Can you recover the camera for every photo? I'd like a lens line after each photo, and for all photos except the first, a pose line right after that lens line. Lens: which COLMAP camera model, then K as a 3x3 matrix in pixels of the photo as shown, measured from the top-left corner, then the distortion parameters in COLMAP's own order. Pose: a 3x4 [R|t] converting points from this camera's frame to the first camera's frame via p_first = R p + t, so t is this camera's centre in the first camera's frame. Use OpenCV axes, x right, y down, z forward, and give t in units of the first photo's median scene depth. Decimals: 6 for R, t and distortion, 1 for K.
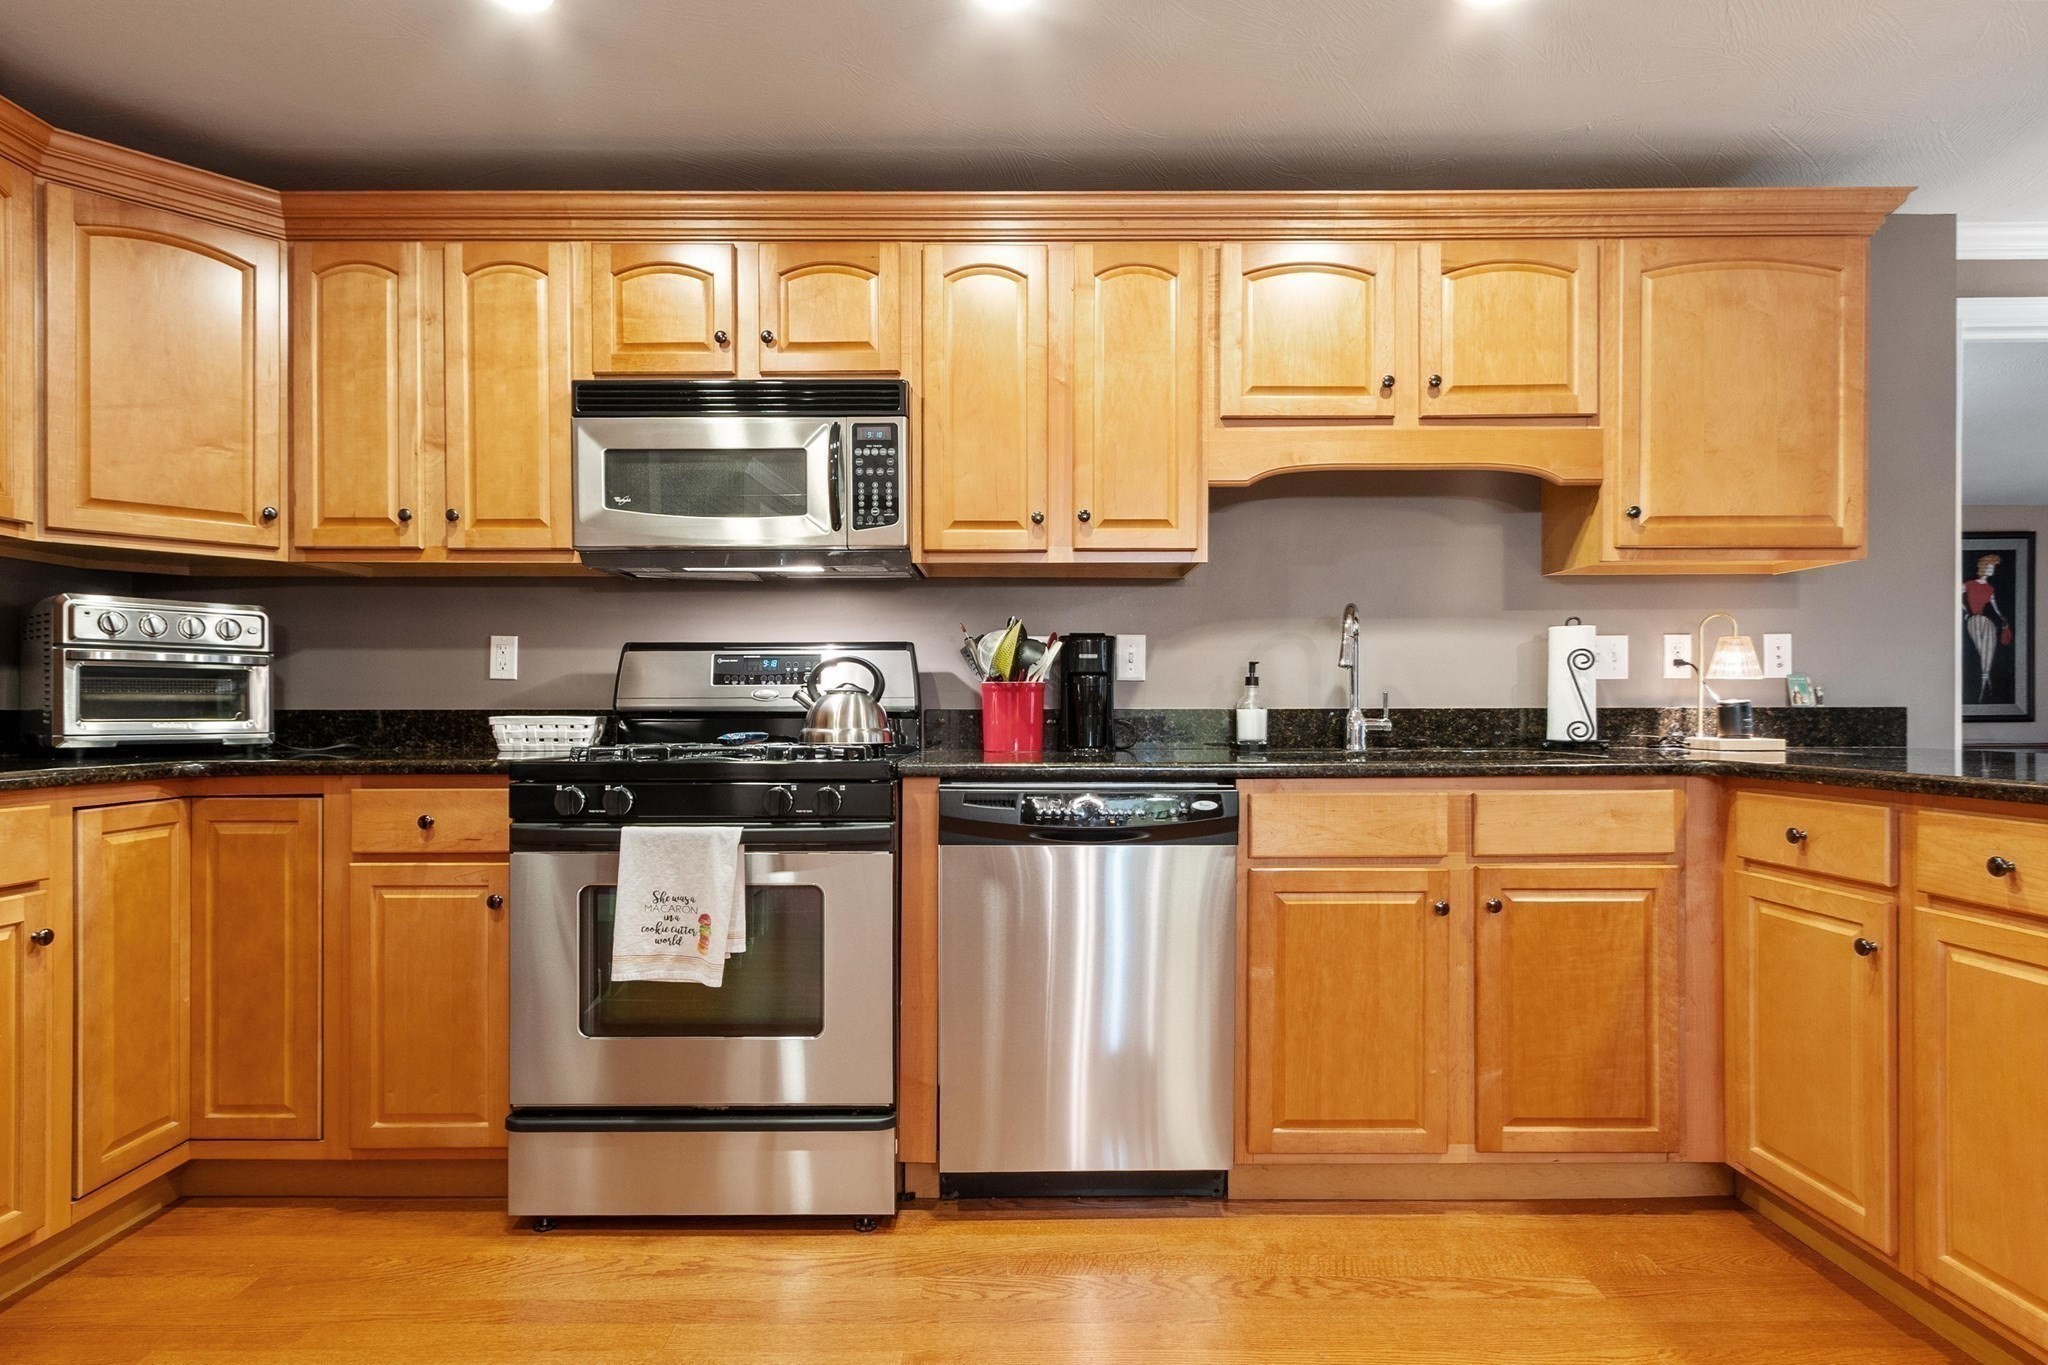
lens RADIAL K [[1091.2, 0, 1013.7], [0, 1091.2, 704.3], [0, 0, 1]] dist [0.009677, 0.000609]
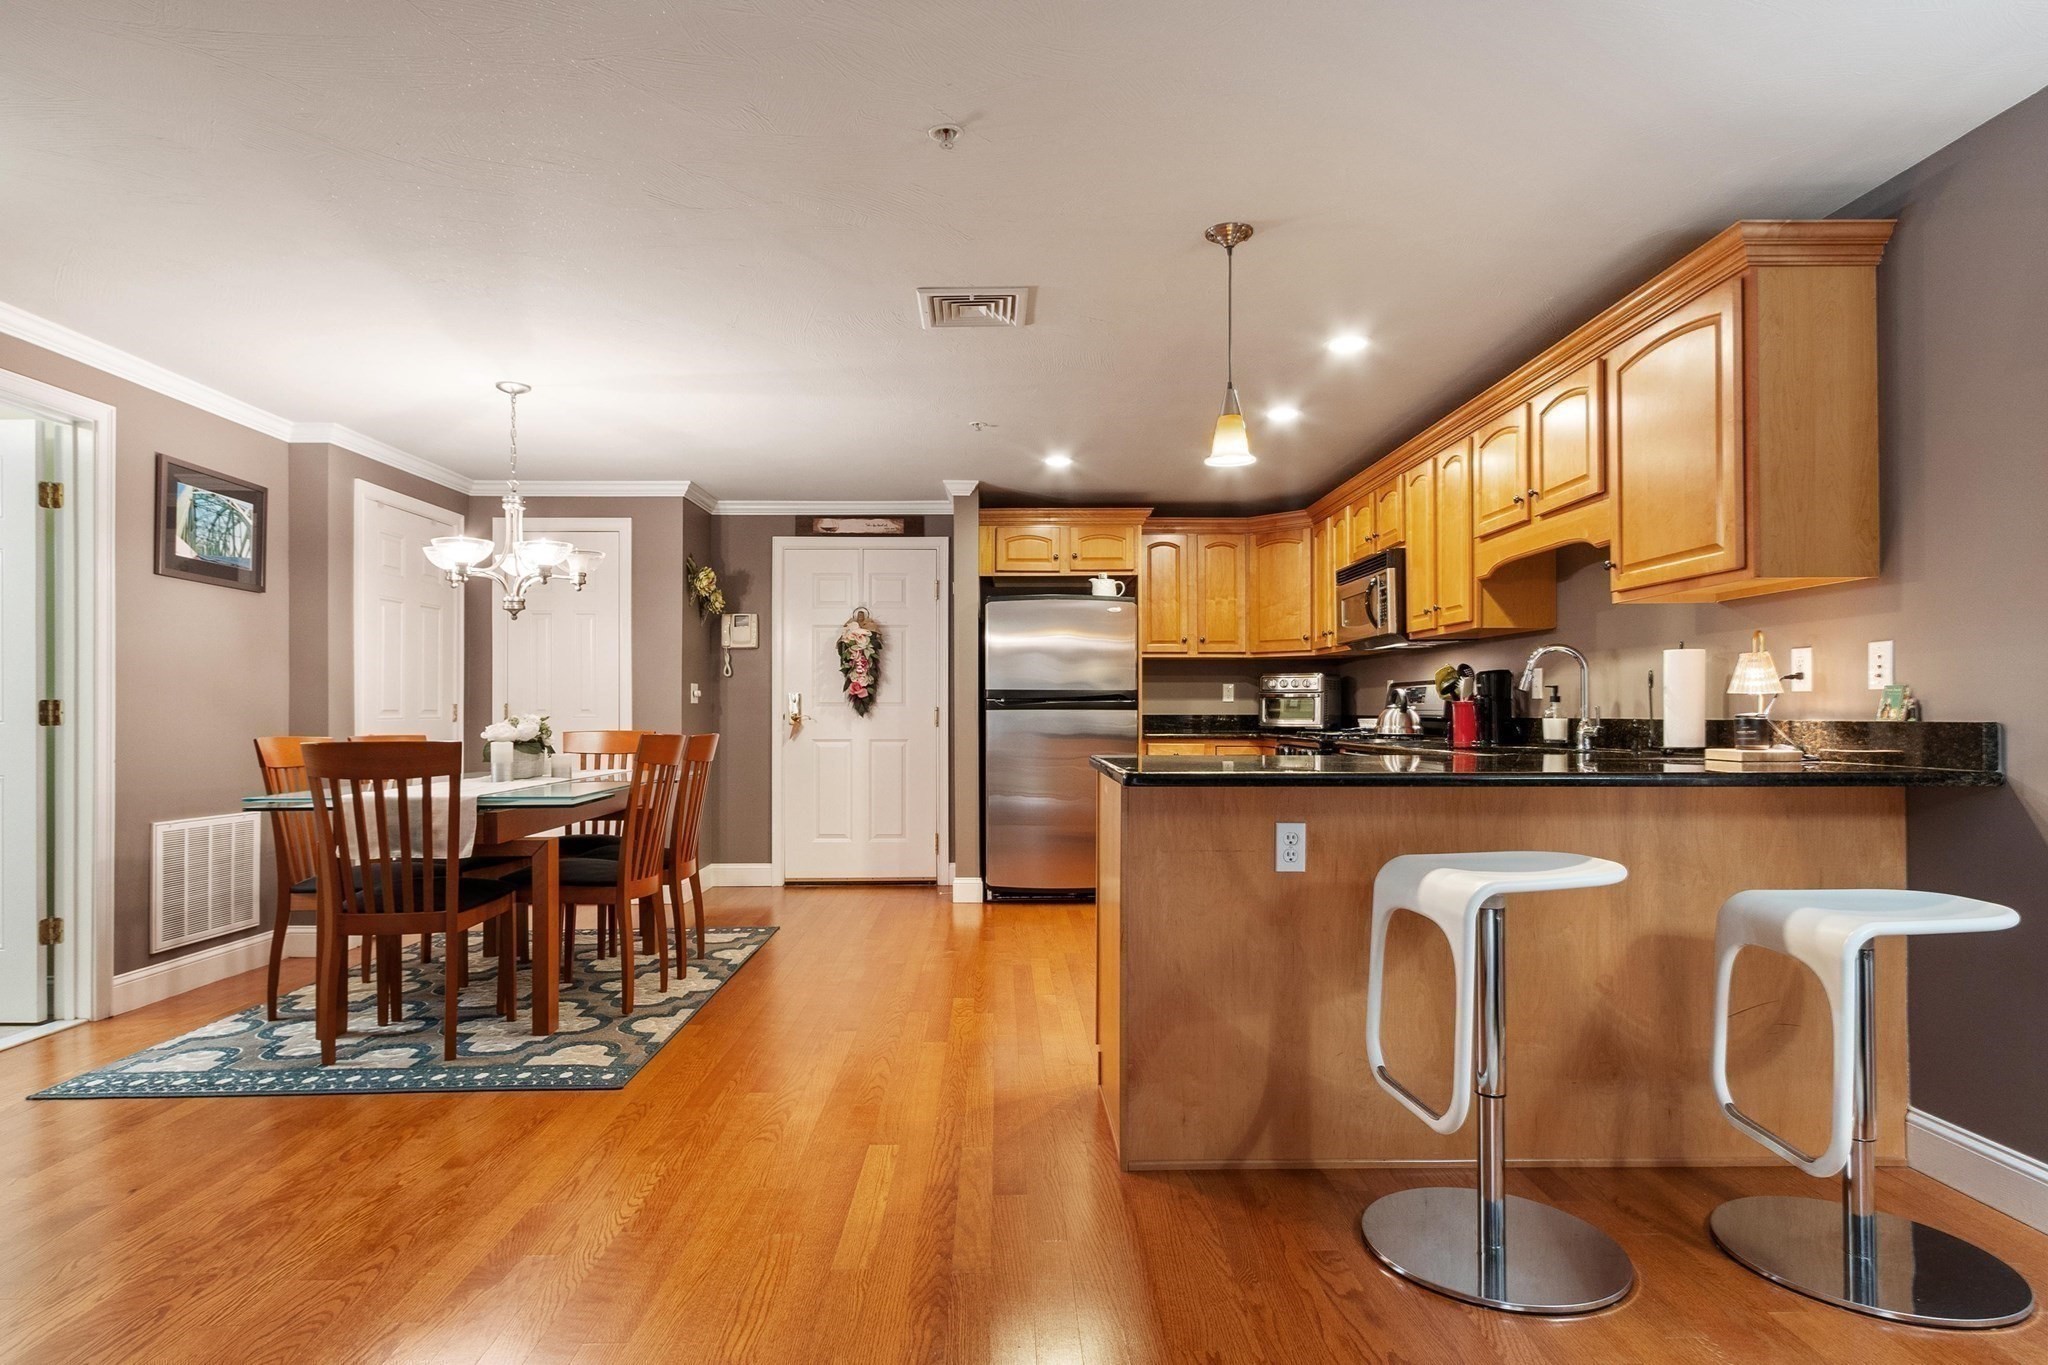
lens RADIAL K [[1091.2, 0, 1013.7], [0, 1091.2, 704.3], [0, 0, 1]] dist [0.009677, 0.000609]
pose [[0.014425, -0.004708, -0.999885, 1.796221], [0.003459, 0.999983, -0.004658, -0.010972], [0.999890, -0.003391, 0.014441, 0.288321]]
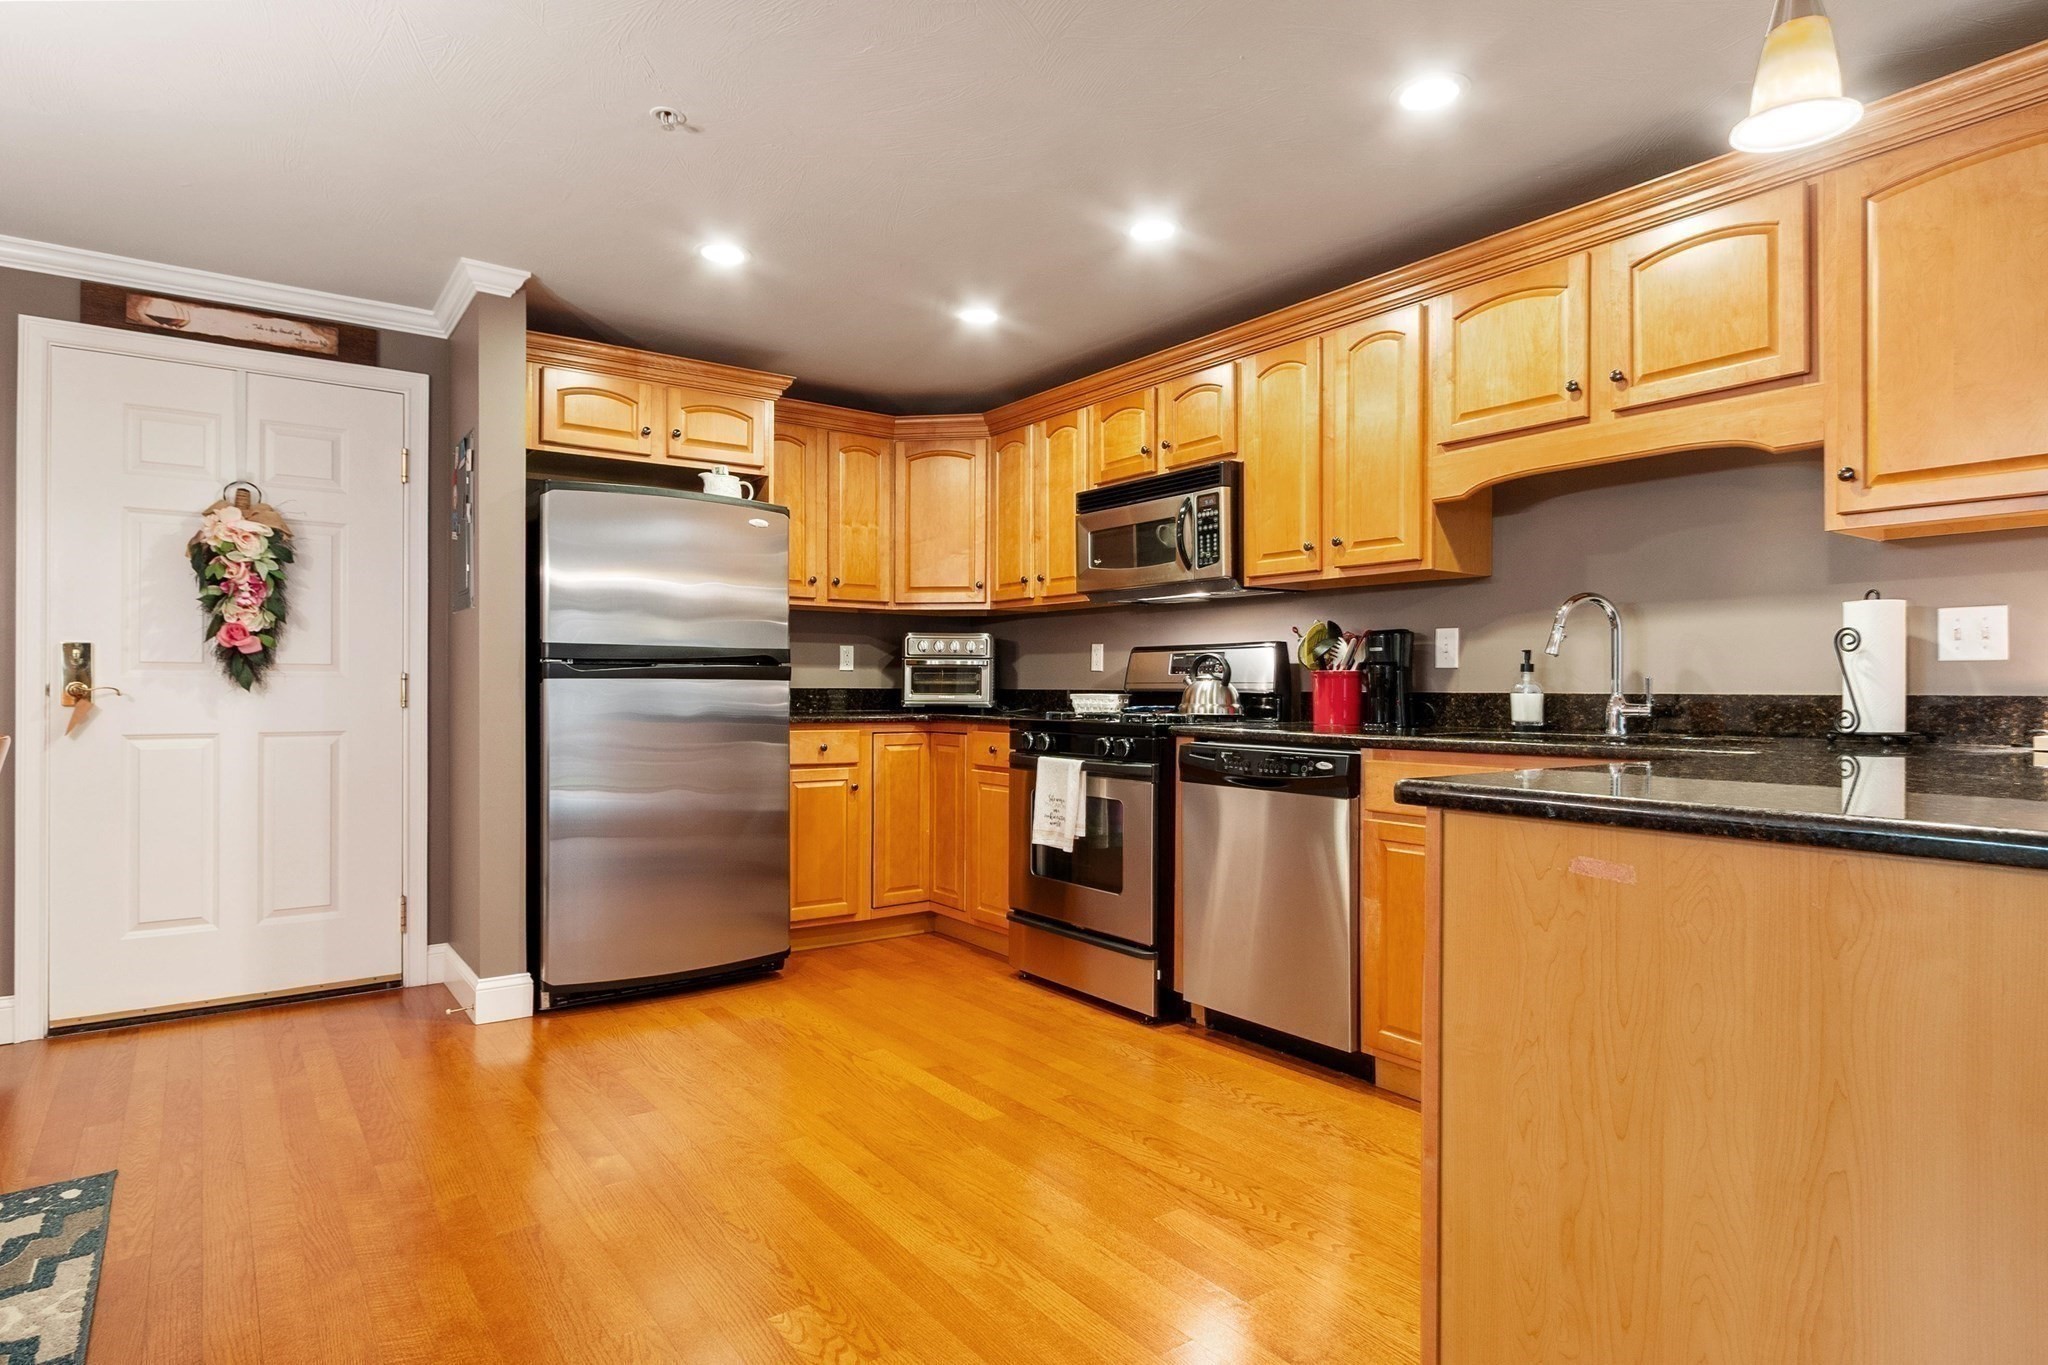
lens RADIAL K [[1105.9, 0, 1010.0], [0, 1105.9, 686.1], [0, 0, 1]] dist [0.002649, -0.002284]
pose [[0.587786, 0.002992, -0.809011, 0.880083], [-0.002295, 0.999995, 0.002031, -0.004216], [0.809013, 0.000662, 0.587790, -0.072981]]
